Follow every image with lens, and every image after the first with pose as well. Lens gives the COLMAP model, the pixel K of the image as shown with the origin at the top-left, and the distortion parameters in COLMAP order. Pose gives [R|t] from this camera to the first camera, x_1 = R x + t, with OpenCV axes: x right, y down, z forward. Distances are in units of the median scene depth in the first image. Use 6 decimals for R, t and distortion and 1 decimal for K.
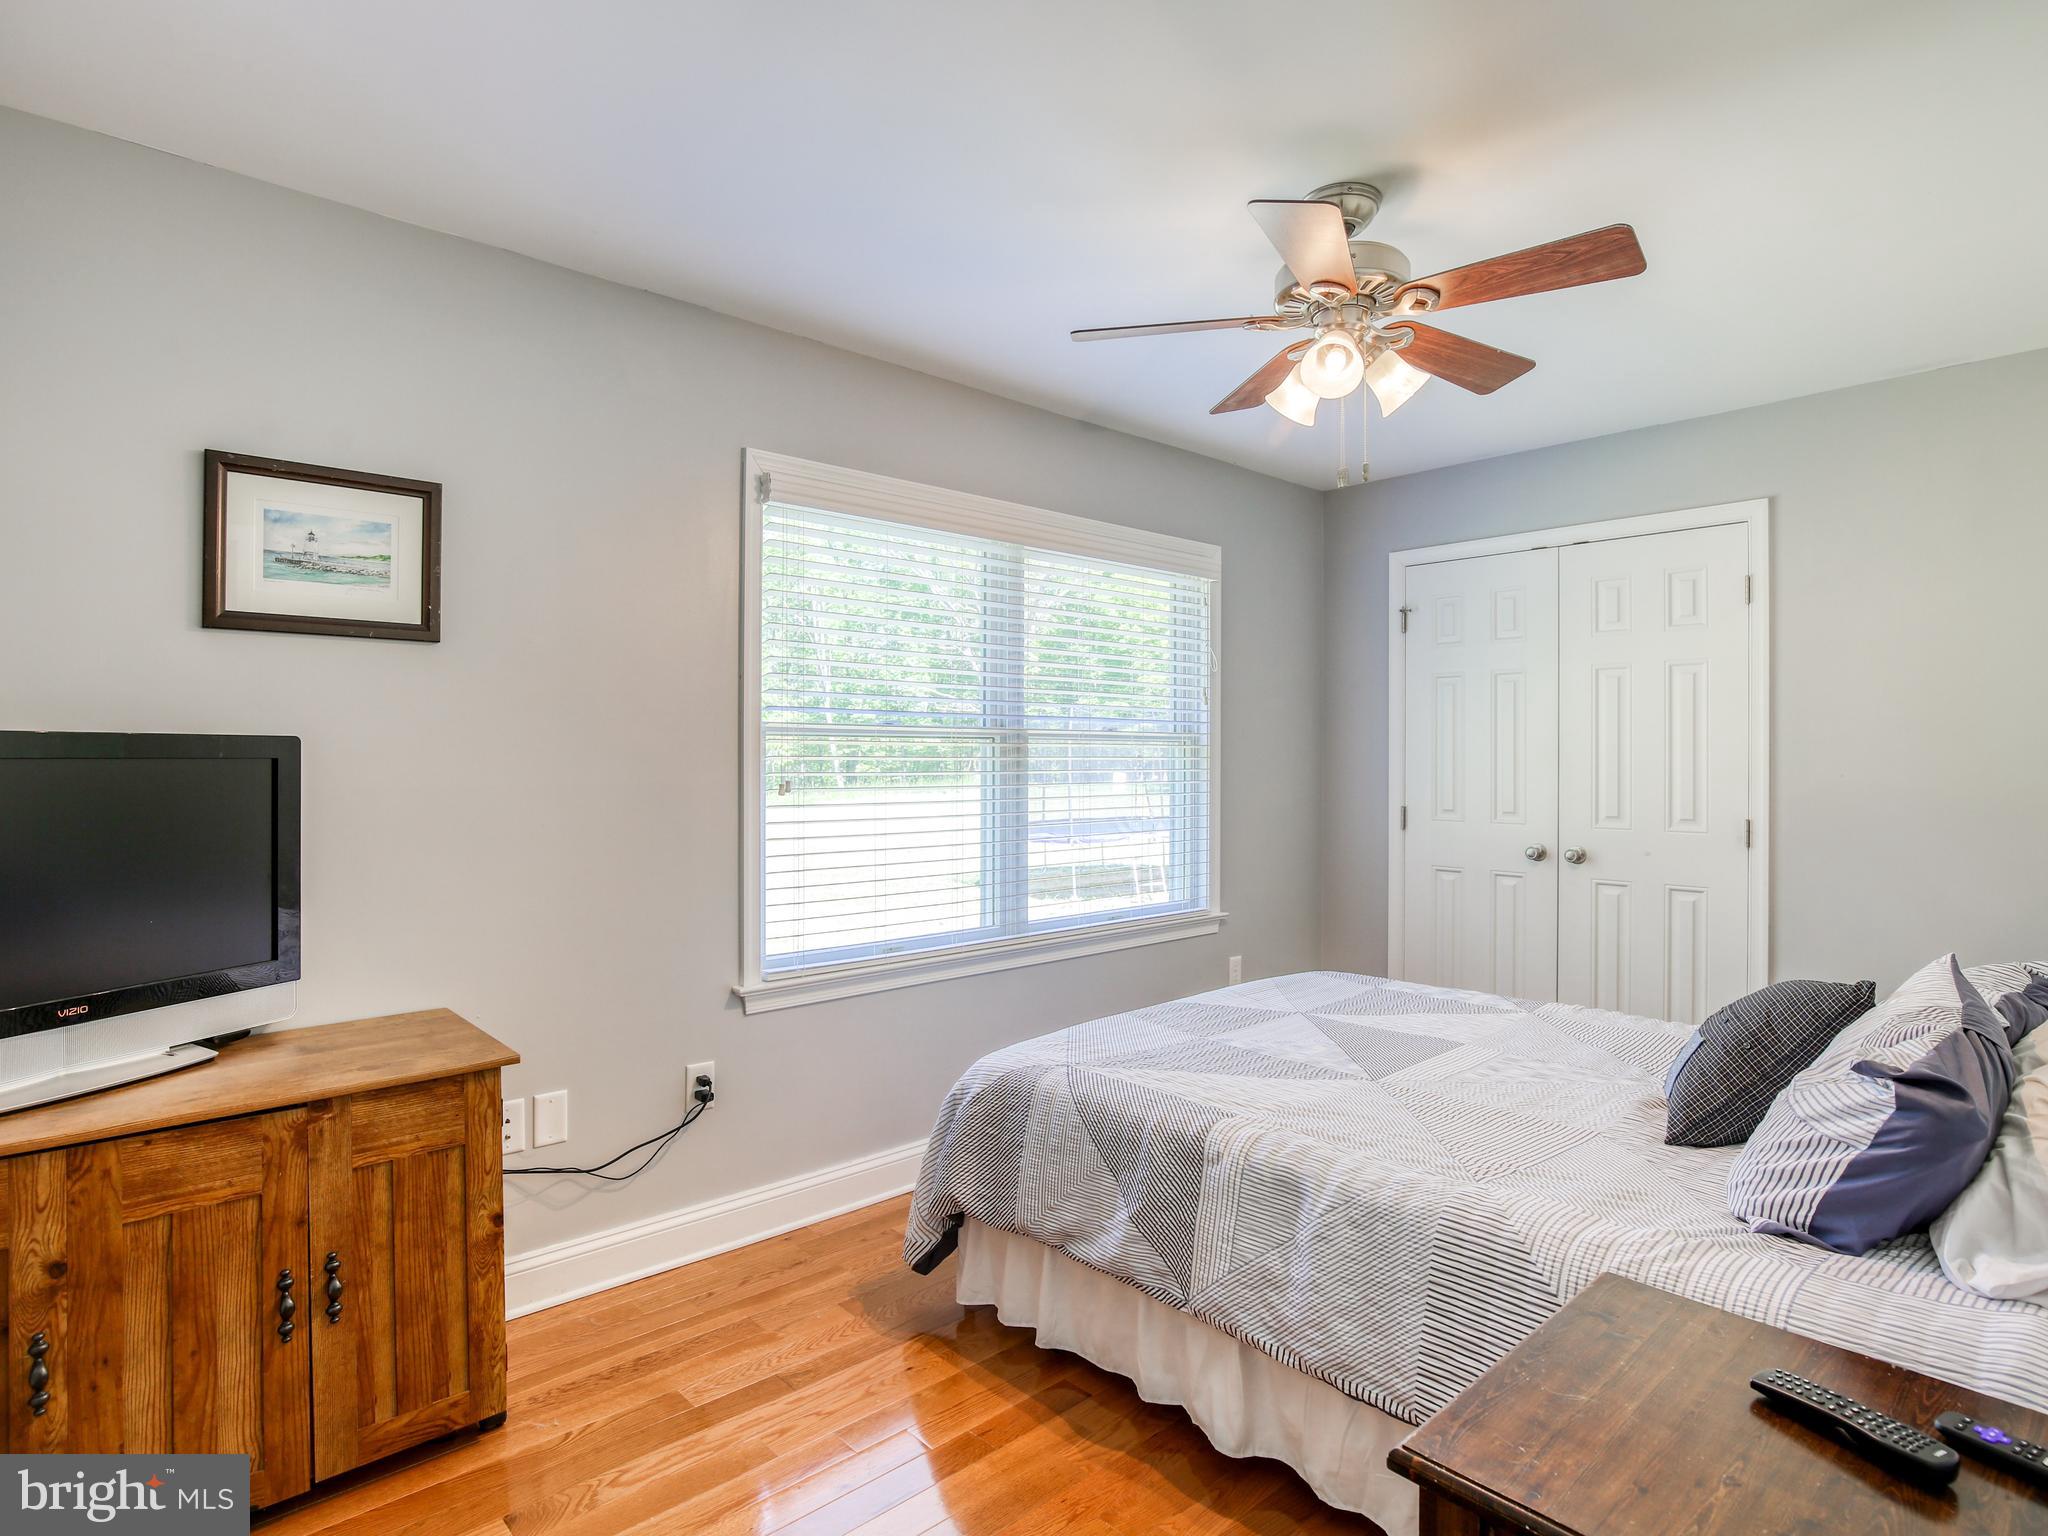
lens RADIAL K [[1089.9, 0, 1038.2], [0, 1089.9, 770.4], [0, 0, 1]] dist [-0.028407, -0.000239]
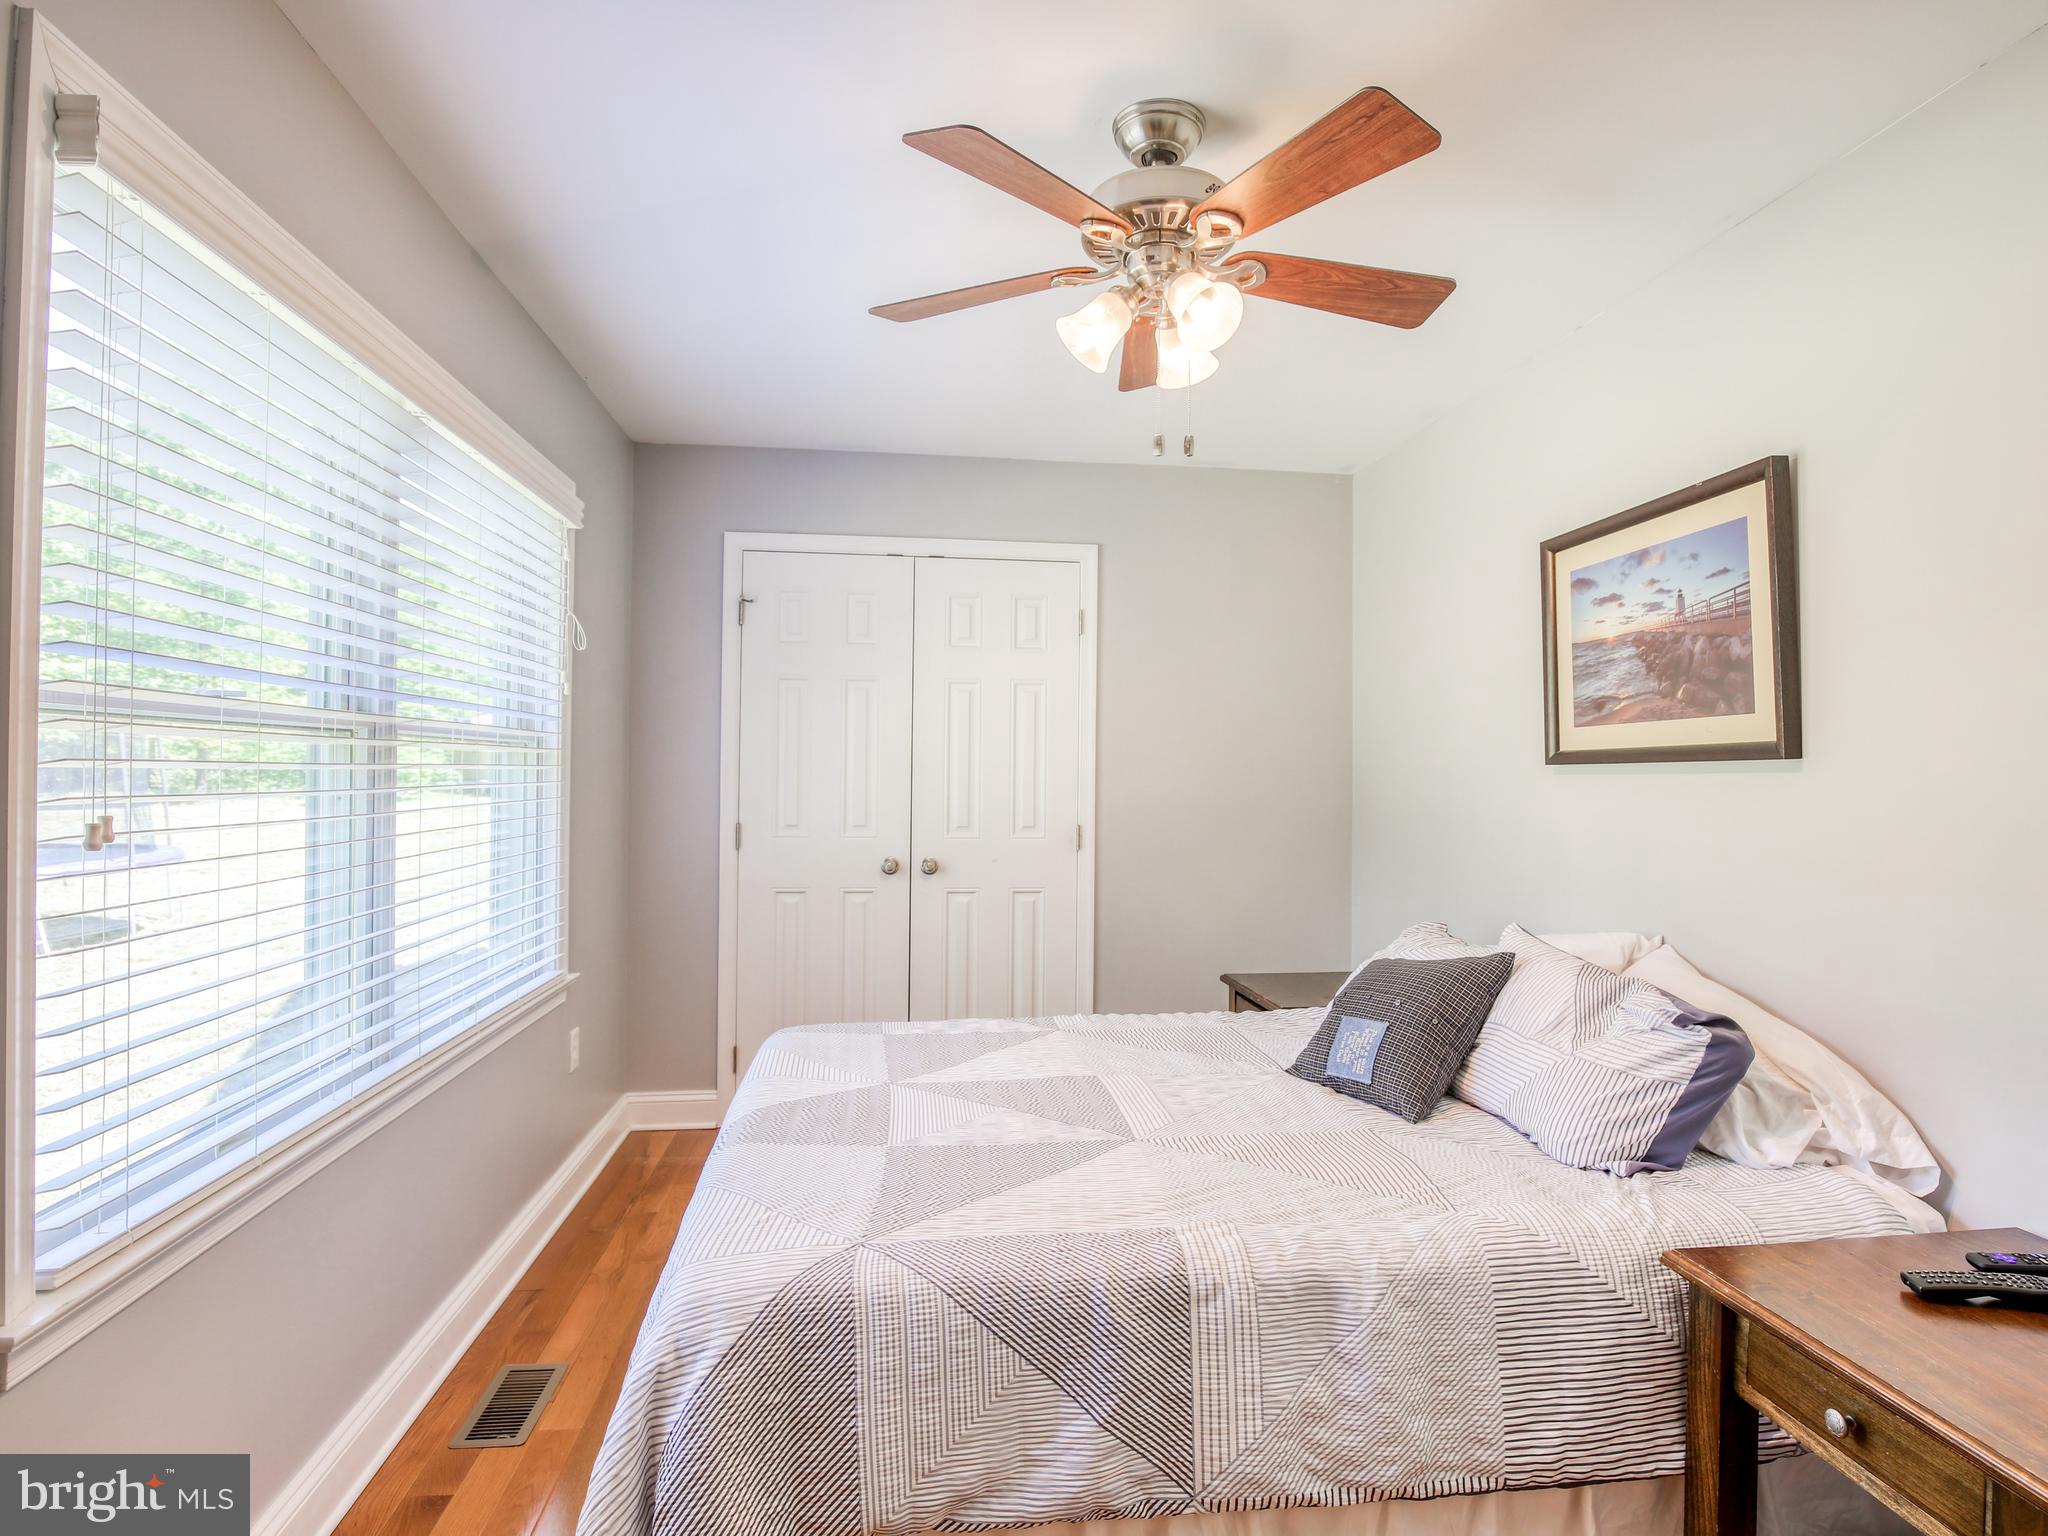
lens RADIAL K [[1089.9, 0, 1038.2], [0, 1089.9, 770.4], [0, 0, 1]] dist [-0.028407, -0.000239]
pose [[0.576868, 0.004648, 0.816824, -0.453709], [0.000385, 0.999982, -0.005962, -0.007336], [-0.816837, 0.003754, 0.576856, 0.556594]]
